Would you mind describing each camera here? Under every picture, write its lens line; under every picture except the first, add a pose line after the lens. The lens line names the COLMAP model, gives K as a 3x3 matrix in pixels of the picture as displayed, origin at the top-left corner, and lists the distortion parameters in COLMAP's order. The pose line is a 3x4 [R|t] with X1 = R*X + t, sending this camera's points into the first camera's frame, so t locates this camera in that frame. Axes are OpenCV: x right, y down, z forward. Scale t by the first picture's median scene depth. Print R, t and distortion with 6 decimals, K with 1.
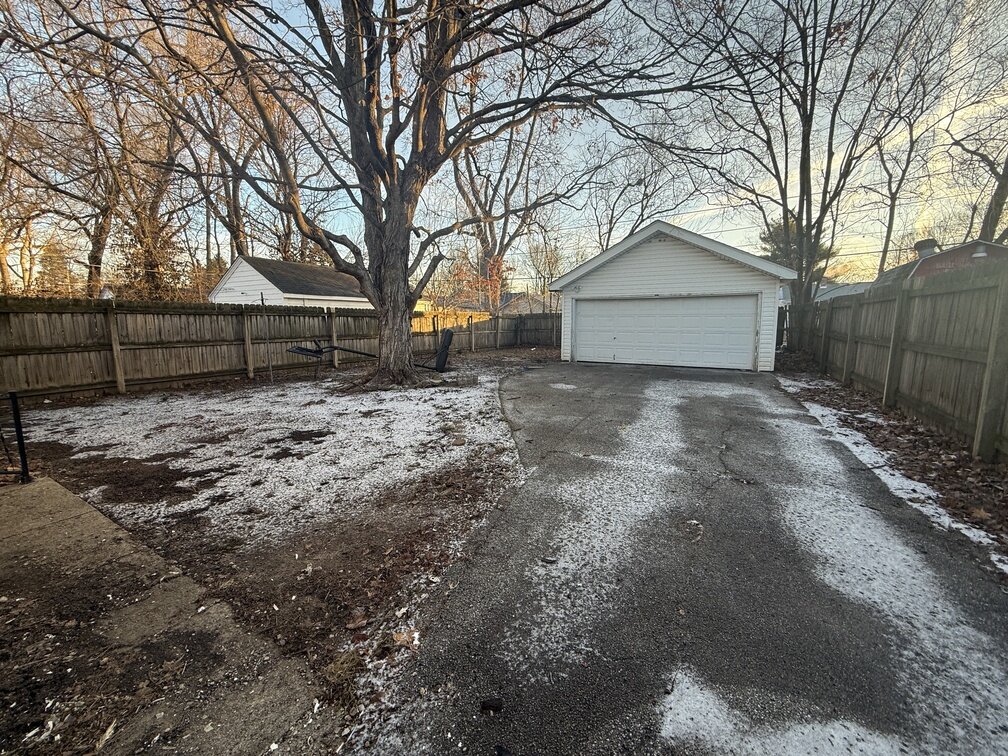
lens RADIAL K [[404.8, 0, 505.1], [0, 404.8, 375.9], [0, 0, 1]] dist [0.002383, 0.001135]
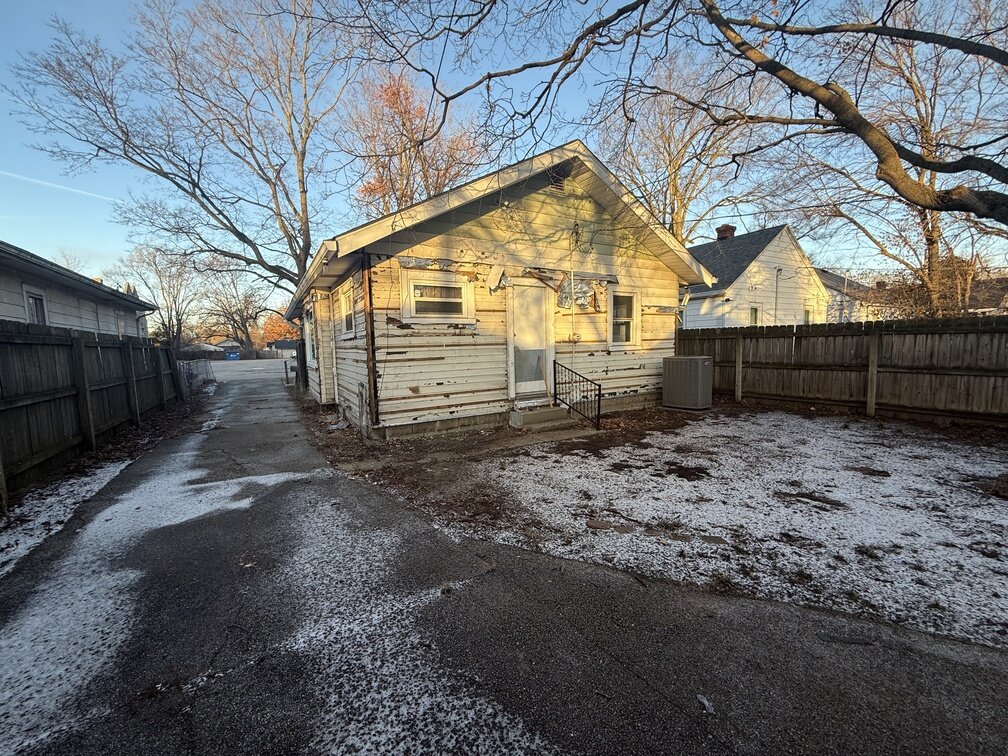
lens RADIAL K [[404.8, 0, 499.9], [0, 404.8, 380.8], [0, 0, 1]] dist [0.002383, 0.001135]
pose [[-0.510017, 0.091862, -0.855245, 0.591082], [-0.091123, 0.982916, 0.159915, -0.196413], [0.855324, 0.159492, -0.492933, 1.194198]]
